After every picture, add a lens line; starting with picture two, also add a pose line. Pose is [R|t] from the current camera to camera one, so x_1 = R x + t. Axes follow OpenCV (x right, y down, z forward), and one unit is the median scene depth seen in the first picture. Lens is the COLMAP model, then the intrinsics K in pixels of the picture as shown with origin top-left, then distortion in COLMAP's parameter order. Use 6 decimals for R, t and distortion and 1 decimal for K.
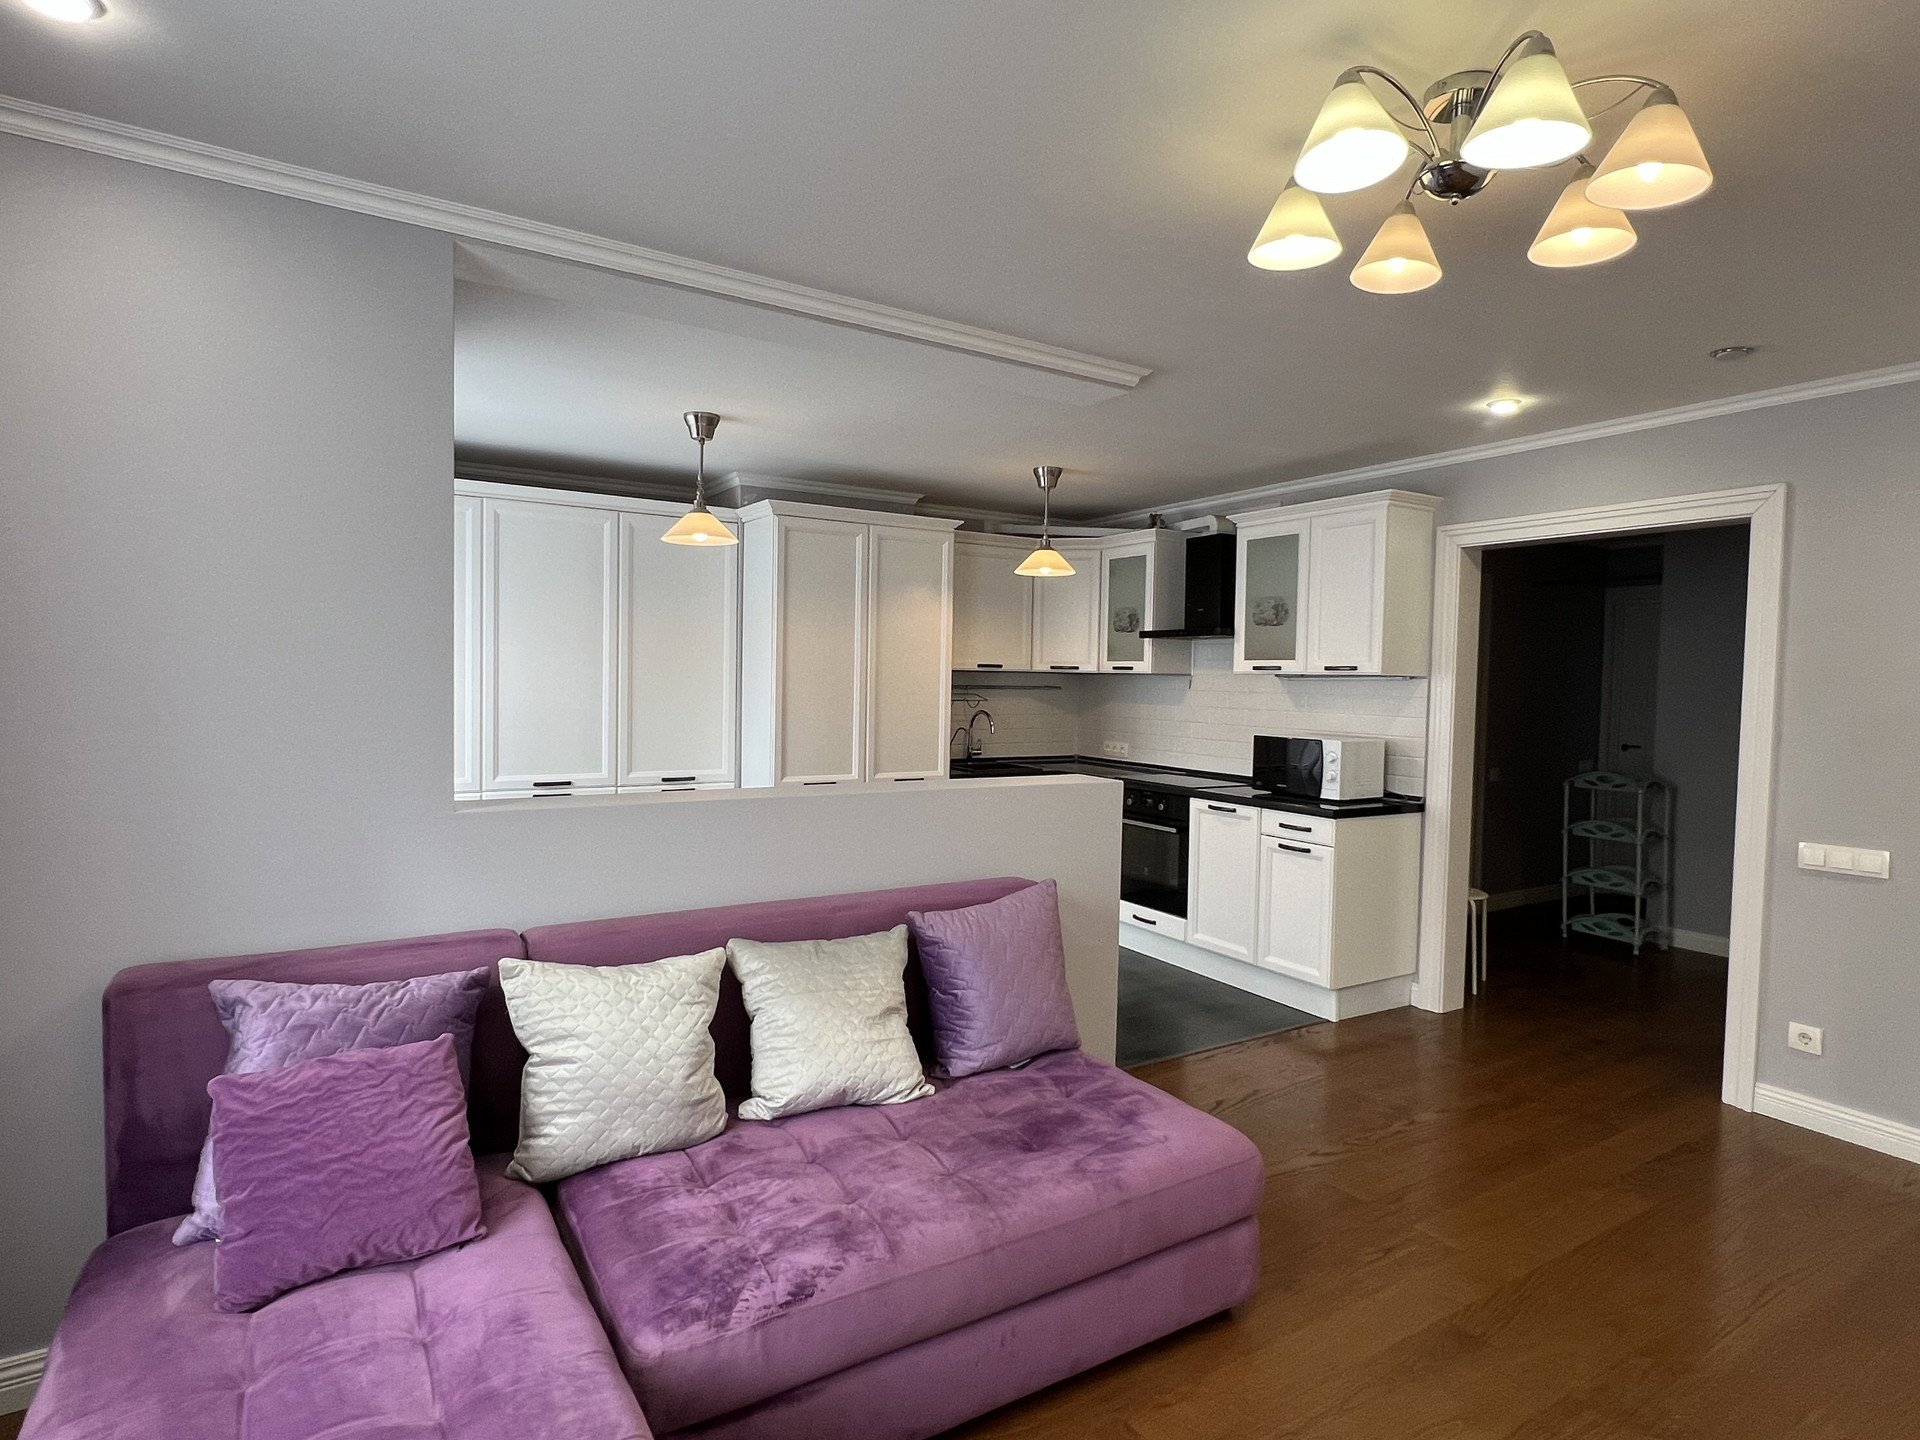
lens RADIAL K [[1034.0, 0, 957.4], [0, 1034.0, 718.6], [0, 0, 1]] dist [-0.006381, 0.000859]
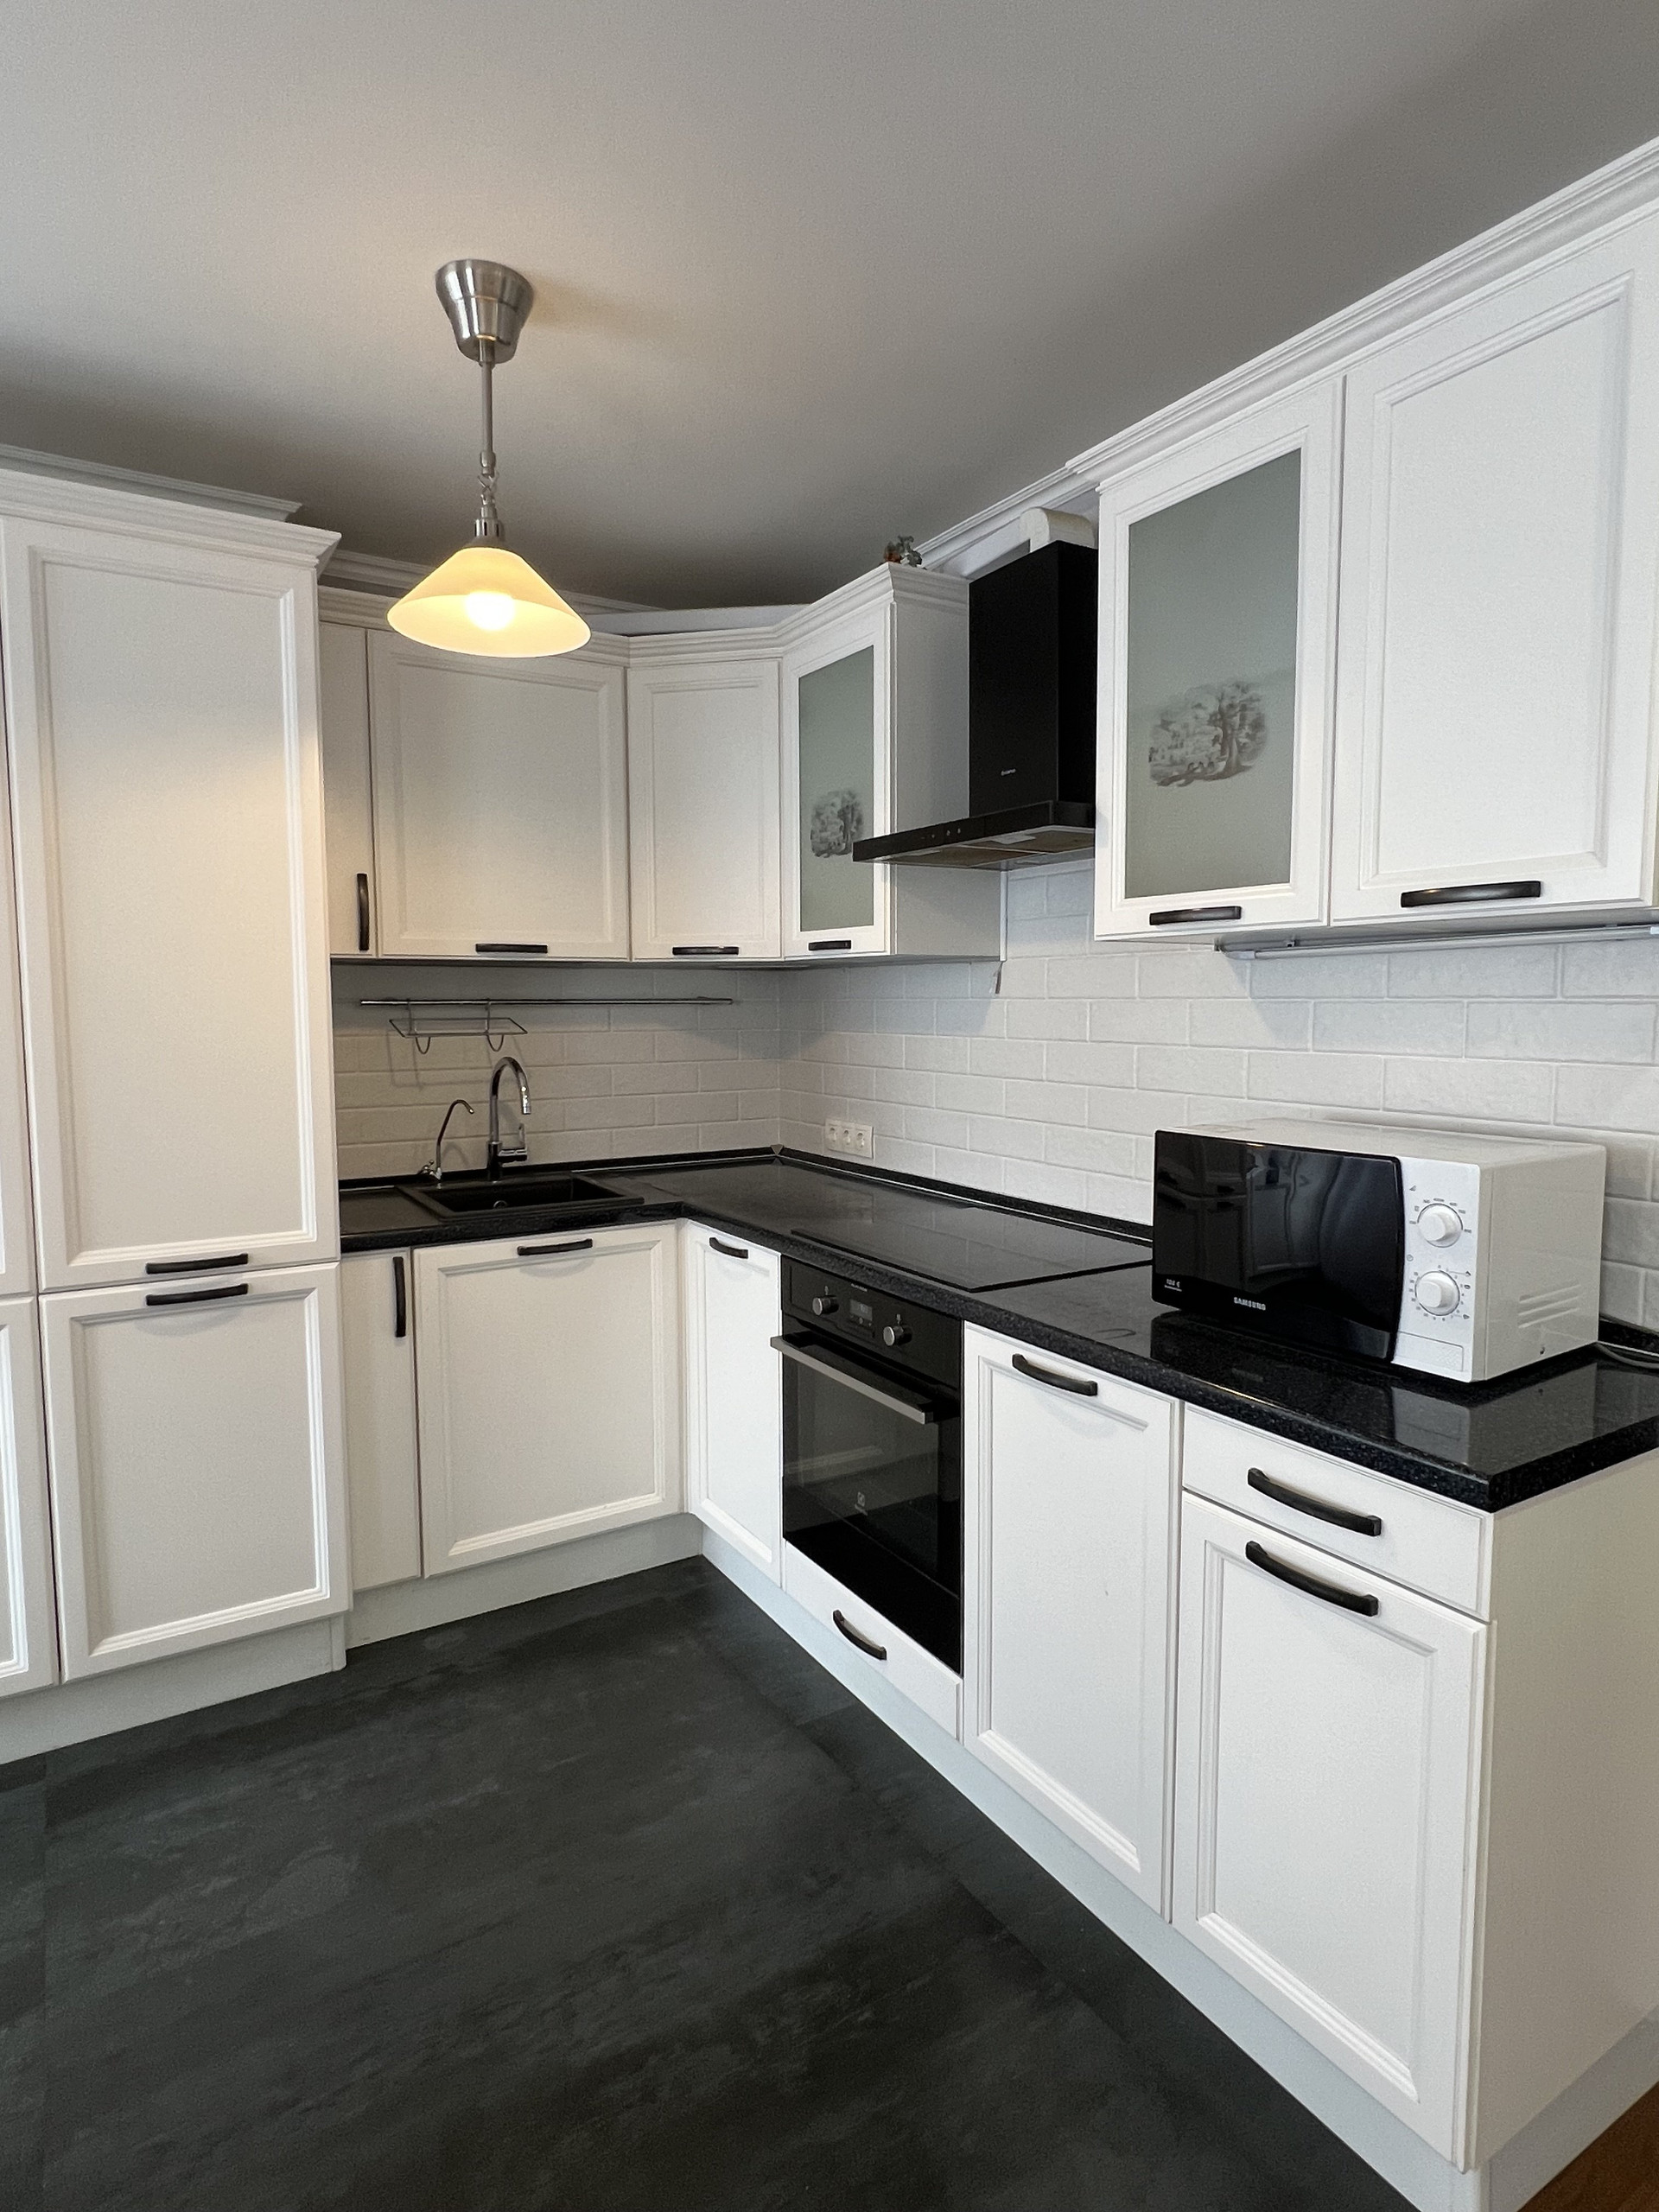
lens RADIAL K [[1191.2, 0, 839.6], [0, 1191.2, 1098.3], [0, 0, 1]] dist [-0.006381, 0.000859]
pose [[0.999684, -0.021243, 0.013459, 0.183786], [0.020661, 0.998902, 0.042037, -0.010650], [-0.014337, -0.041746, 0.999025, 0.631833]]
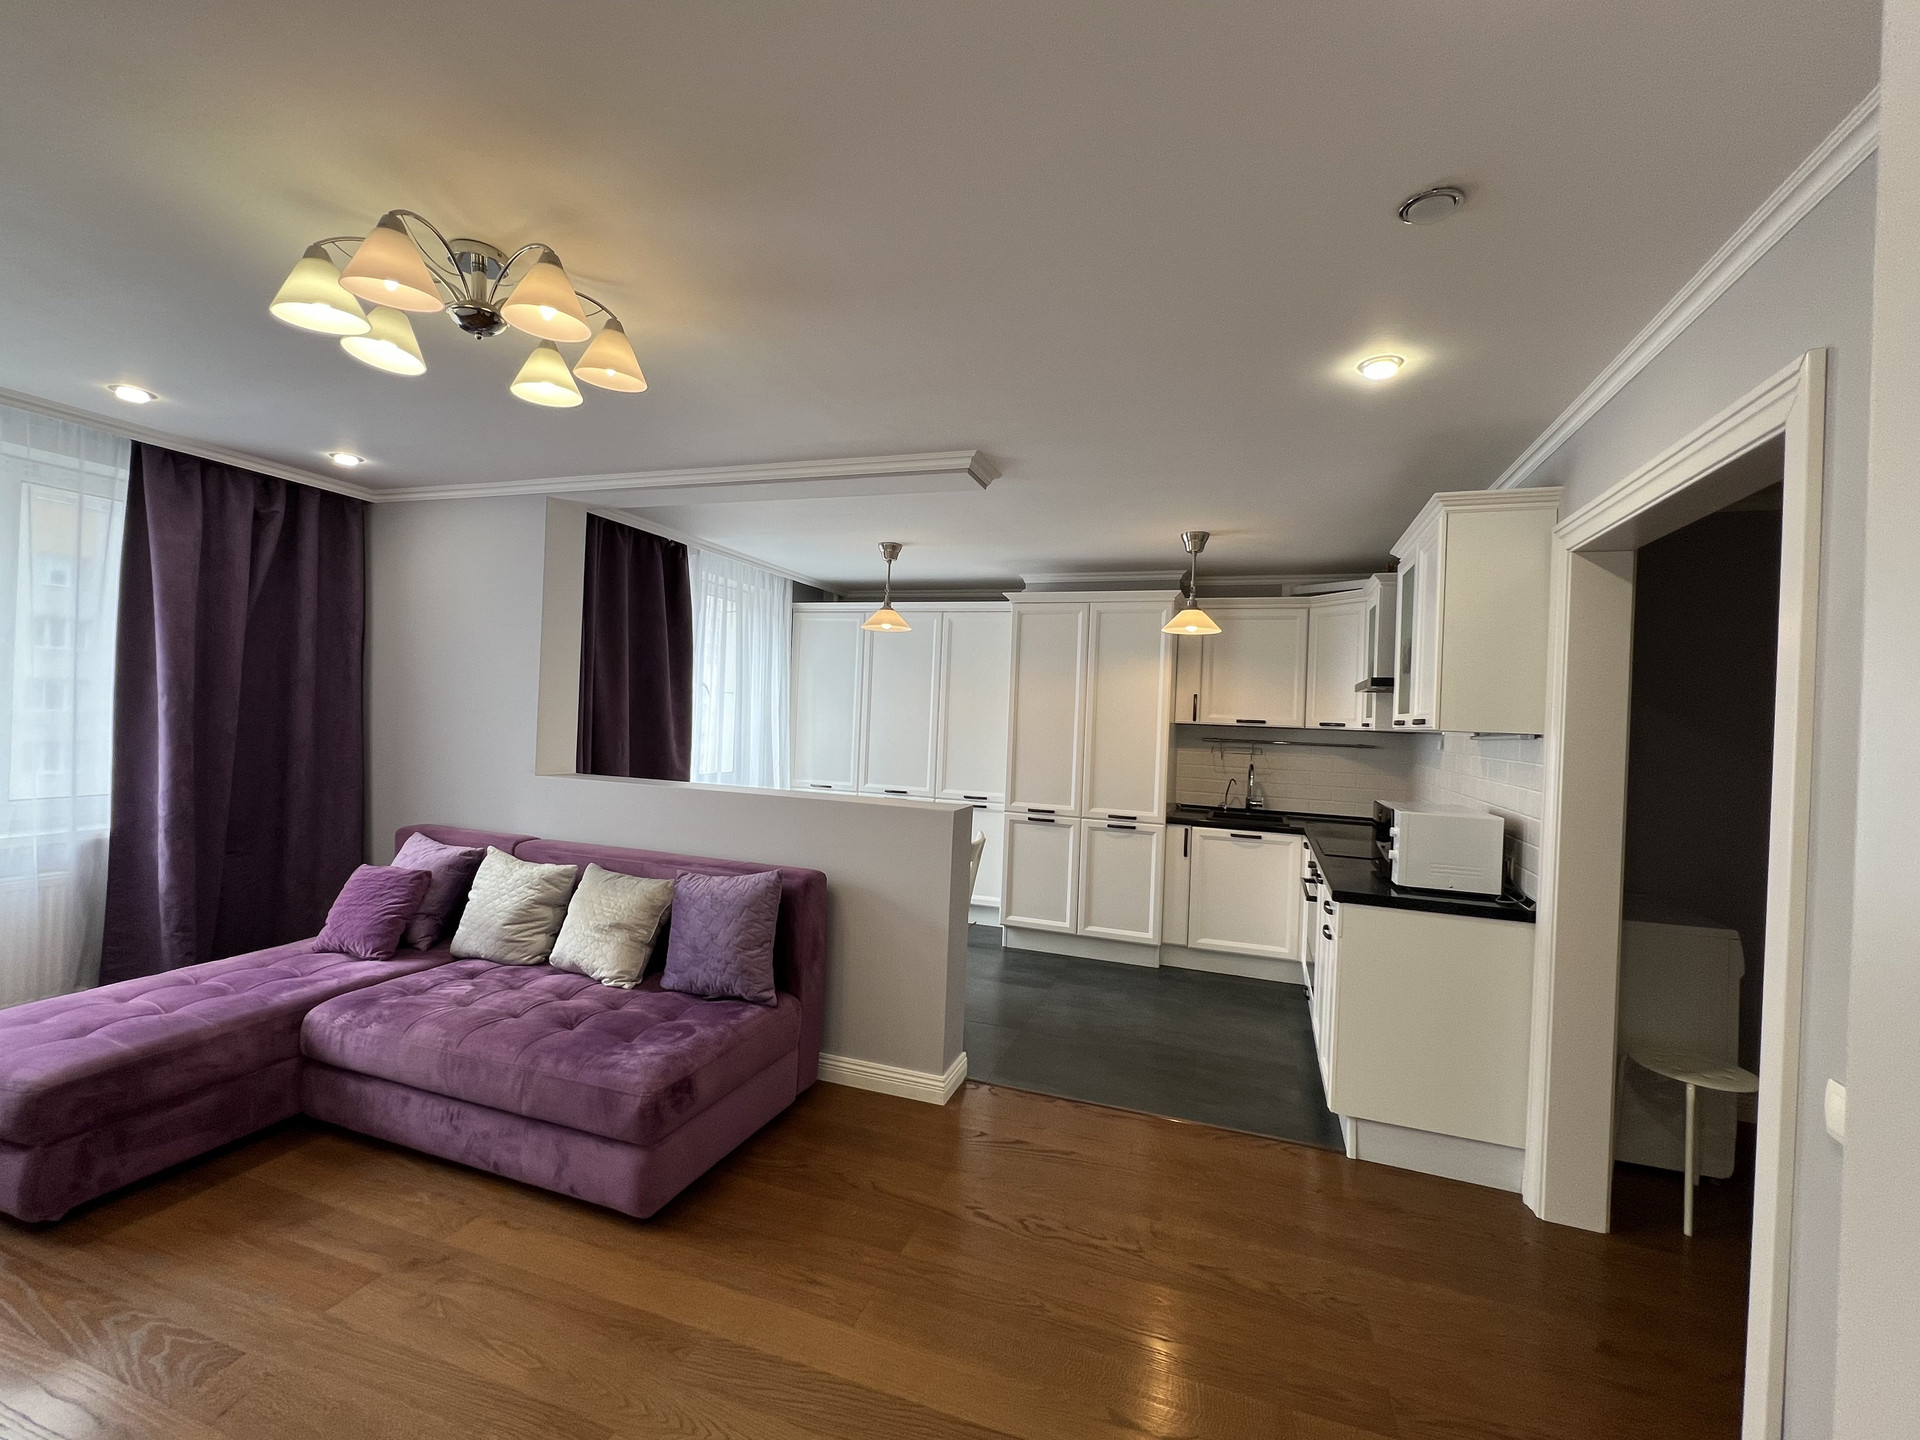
lens RADIAL K [[806.8, 0, 957.7], [0, 806.8, 721.3], [0, 0, 1]] dist [-0.003978, -0.000383]
pose [[0.626268, 0.012018, -0.779515, 0.583429], [-0.060923, 0.997578, -0.033566, -0.006479], [0.777224, 0.068512, 0.625483, 0.302151]]
